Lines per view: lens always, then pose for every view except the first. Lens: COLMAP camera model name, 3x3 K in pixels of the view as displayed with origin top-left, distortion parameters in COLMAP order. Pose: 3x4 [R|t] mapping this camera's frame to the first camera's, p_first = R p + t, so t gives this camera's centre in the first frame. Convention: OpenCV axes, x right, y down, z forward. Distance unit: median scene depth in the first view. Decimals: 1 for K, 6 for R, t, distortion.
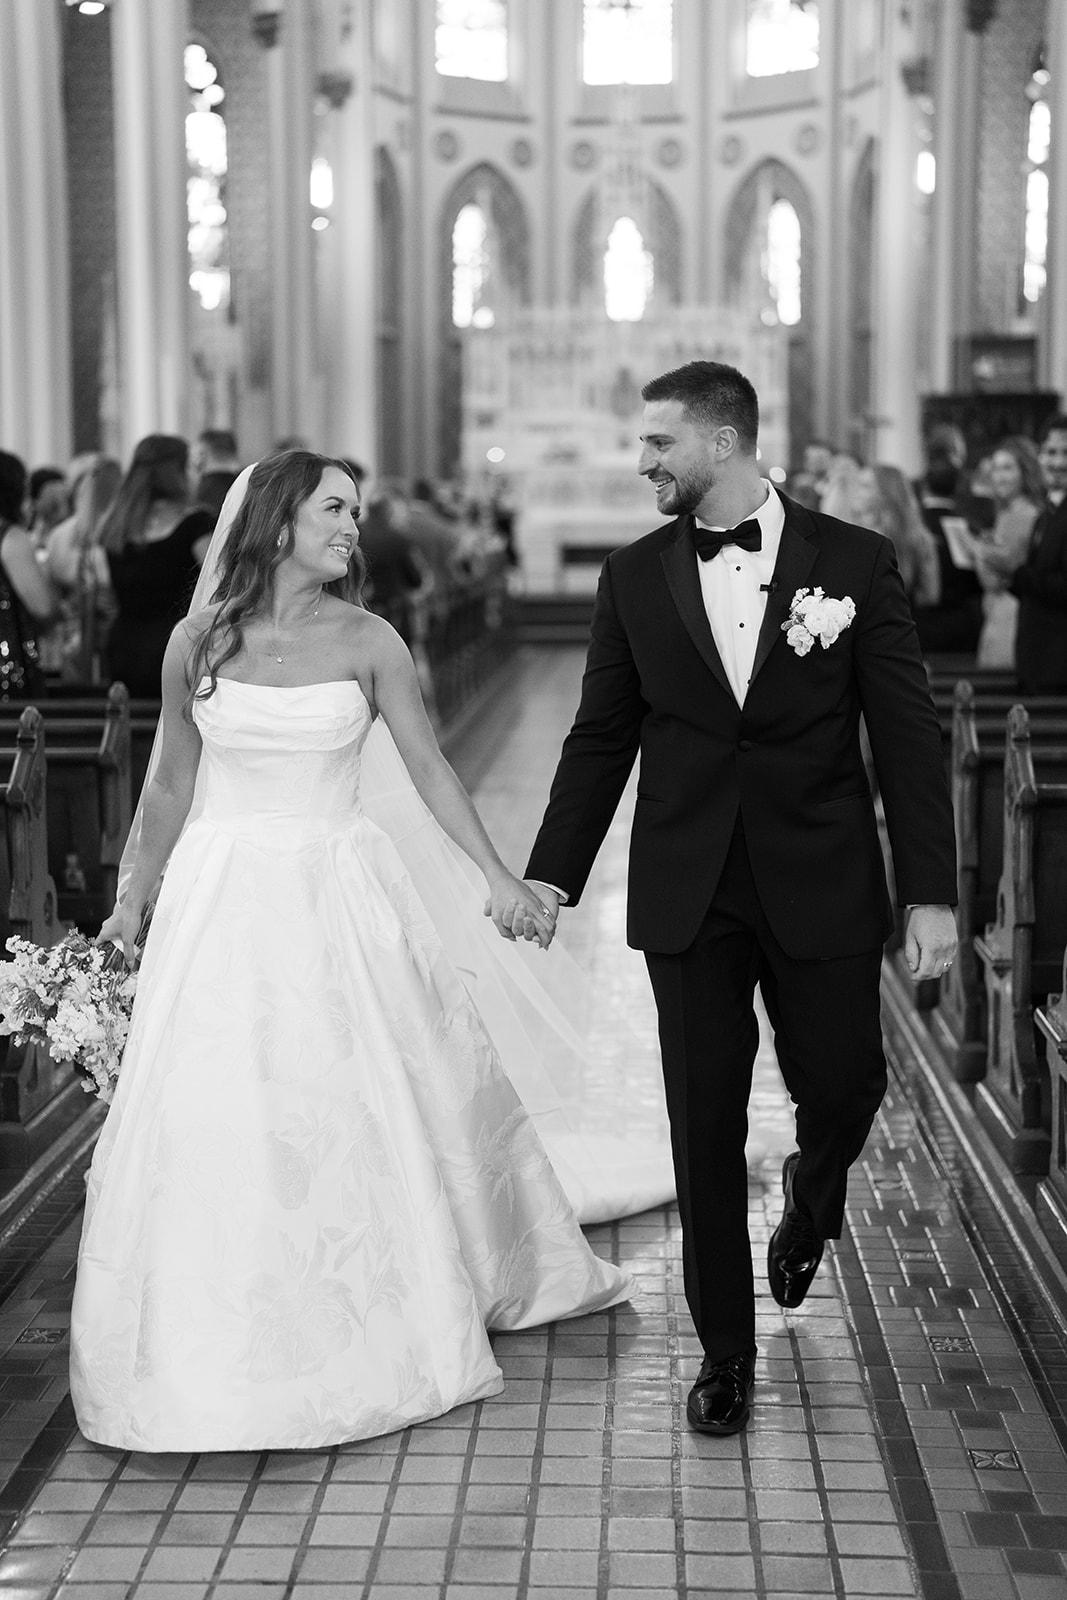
lens RADIAL K [[2332.7, 0, 527.2], [0, 2332.7, 748.6], [0, 0, 1]] dist [-0.038528, 1.397385]
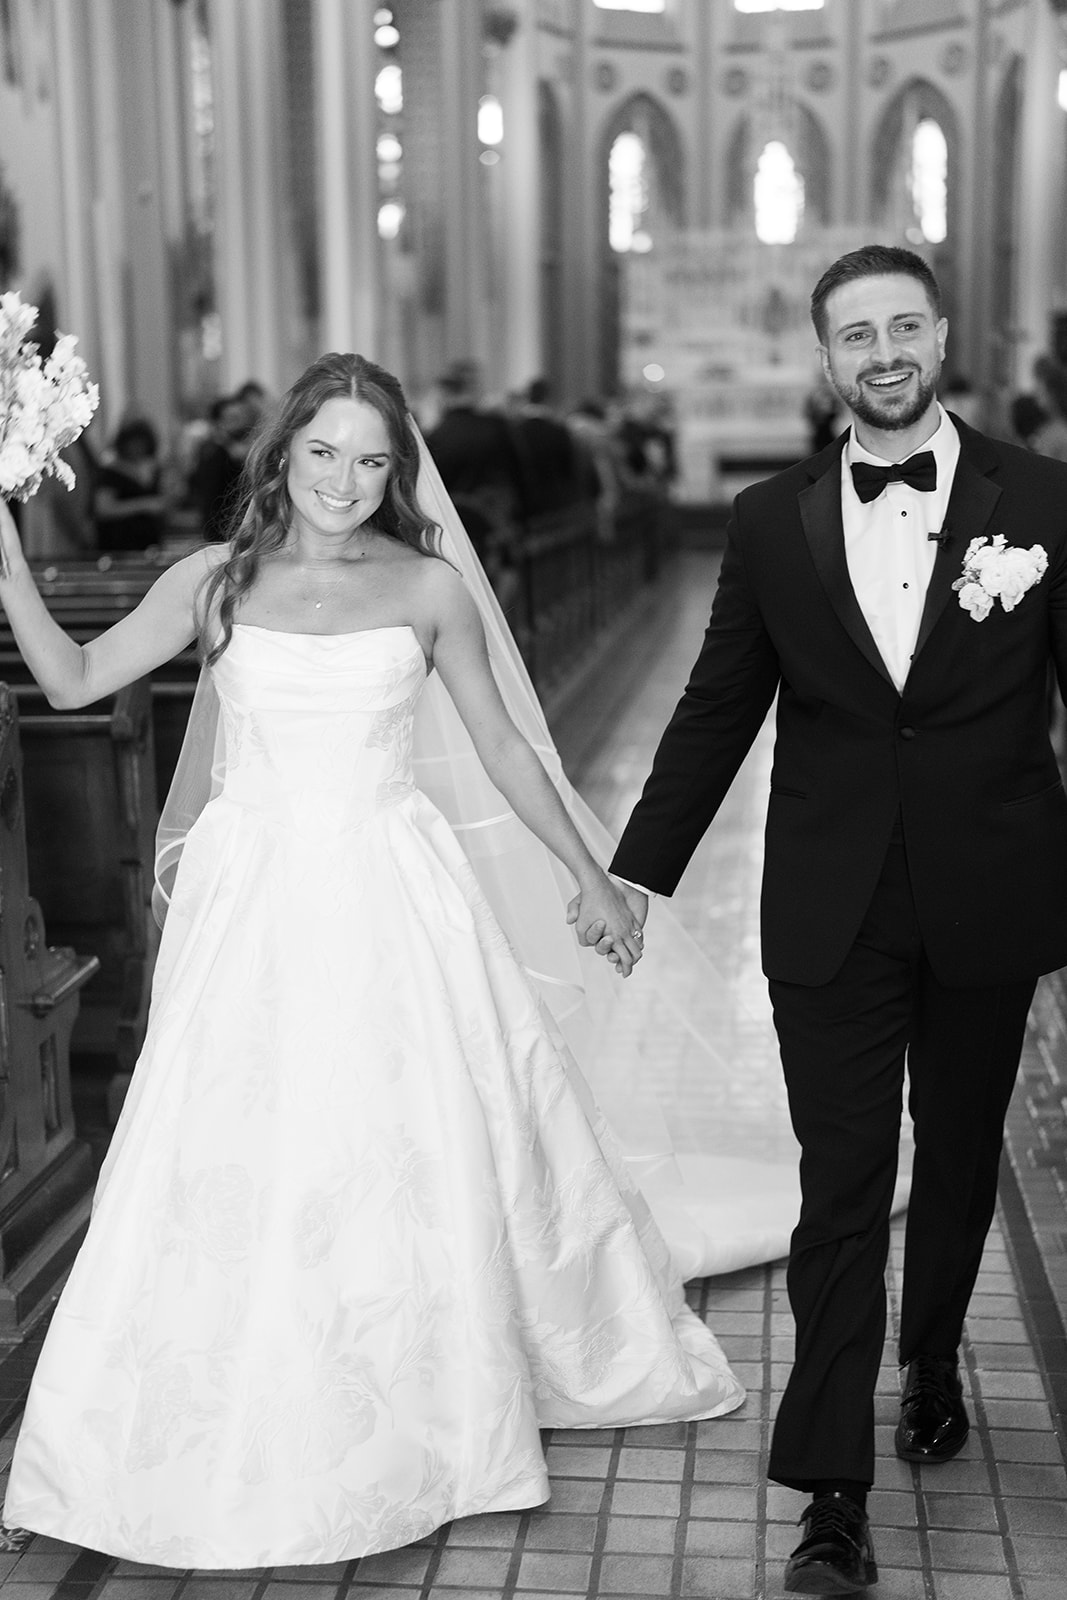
lens RADIAL K [[2332.7, 0, 527.2], [0, 2332.7, 748.6], [0, 0, 1]] dist [-0.038528, 1.397385]
pose [[0.998121, -0.005511, -0.061020, -0.007026], [0.007655, 0.999359, 0.034958, 0.007505], [0.060788, -0.035359, 0.997524, -0.069065]]
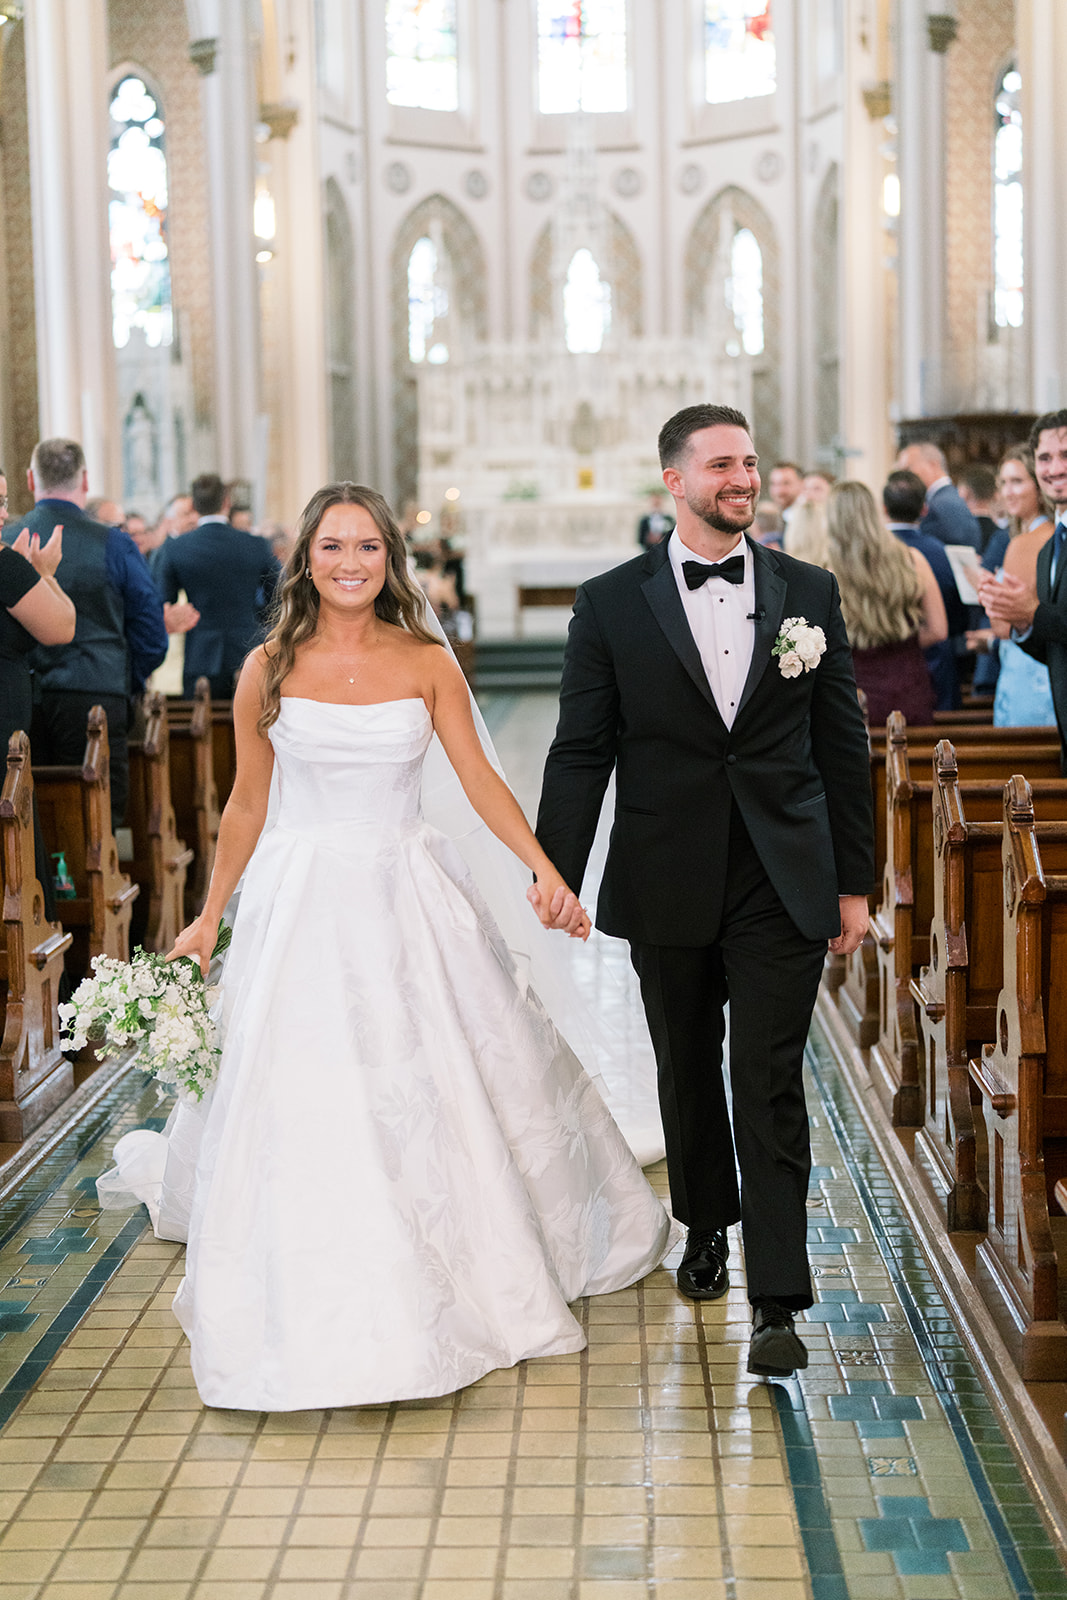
lens RADIAL K [[2245.6, 0, 533.5], [0, 2245.6, 800.0], [0, 0, 1]] dist [0.010011, 0.086600]
pose [[0.999793, -0.017233, 0.010771, 0.007716], [0.017154, 0.999826, 0.007367, -0.005806], [-0.010896, -0.007181, 0.999915, 0.069062]]
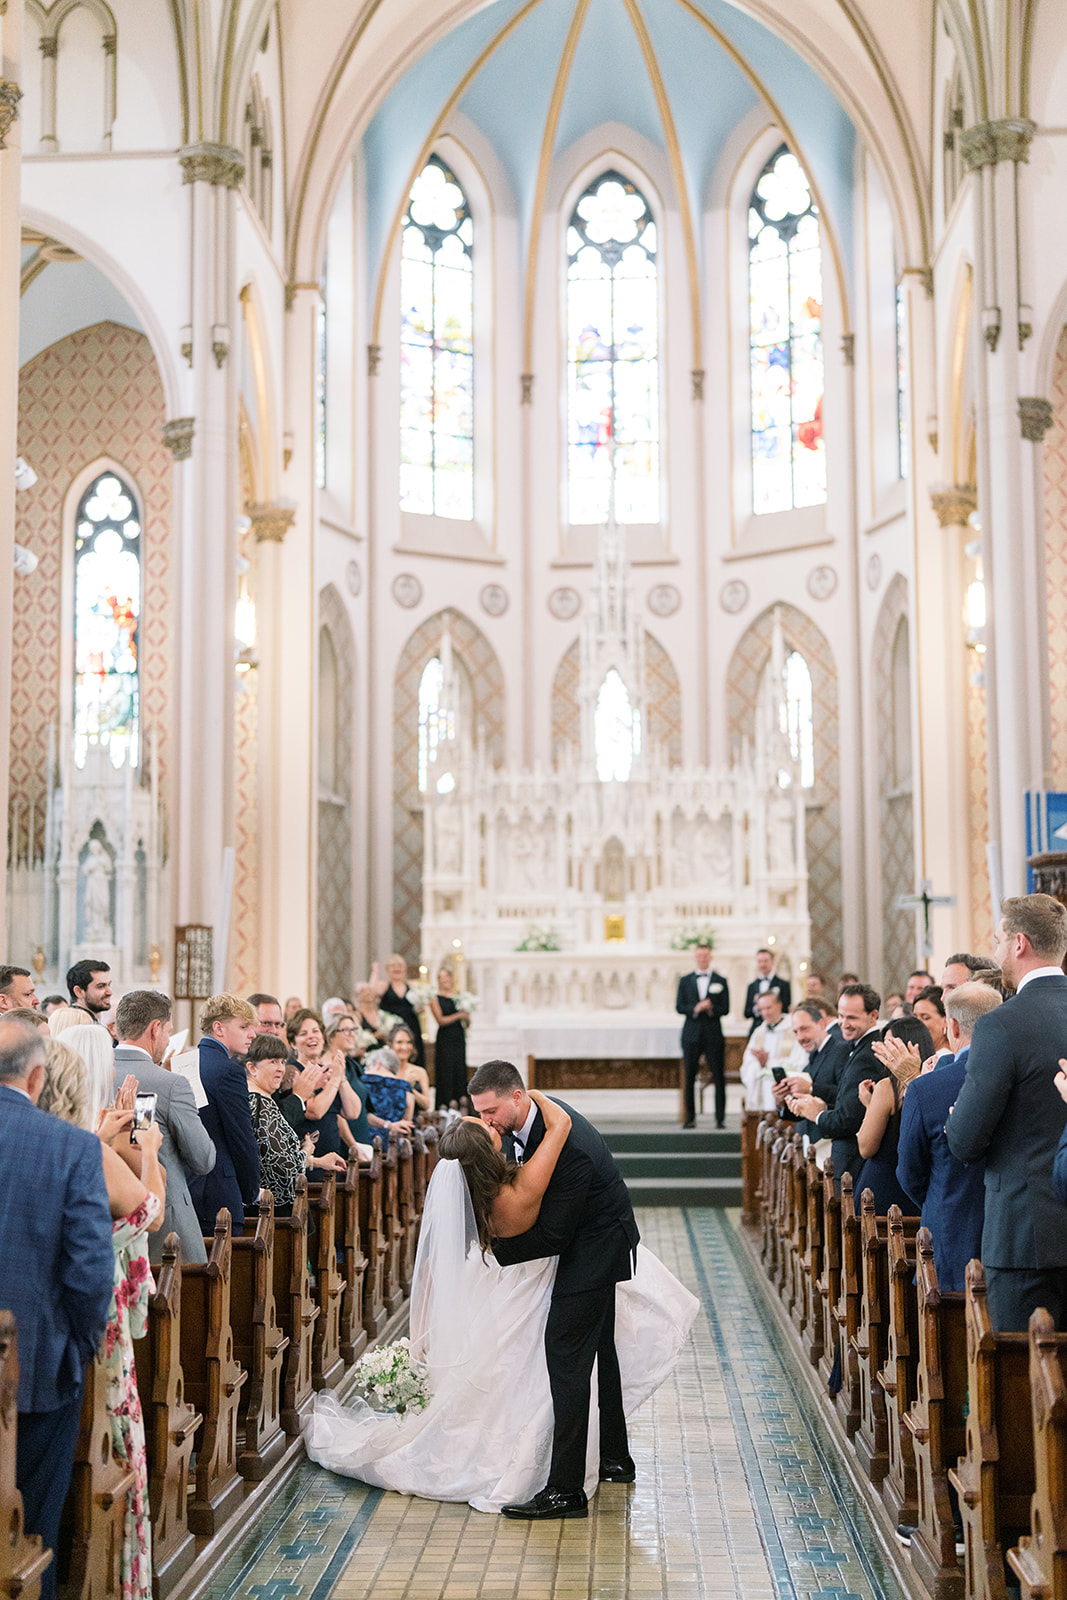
lens RADIAL K [[2245.6, 0, 533.5], [0, 2245.6, 800.0], [0, 0, 1]] dist [0.010011, 0.086600]
pose [[0.999994, -0.001923, 0.002875, 0.010703], [0.002440, 0.981301, -0.192463, -0.022476], [-0.002451, 0.192468, 0.981300, 0.209364]]
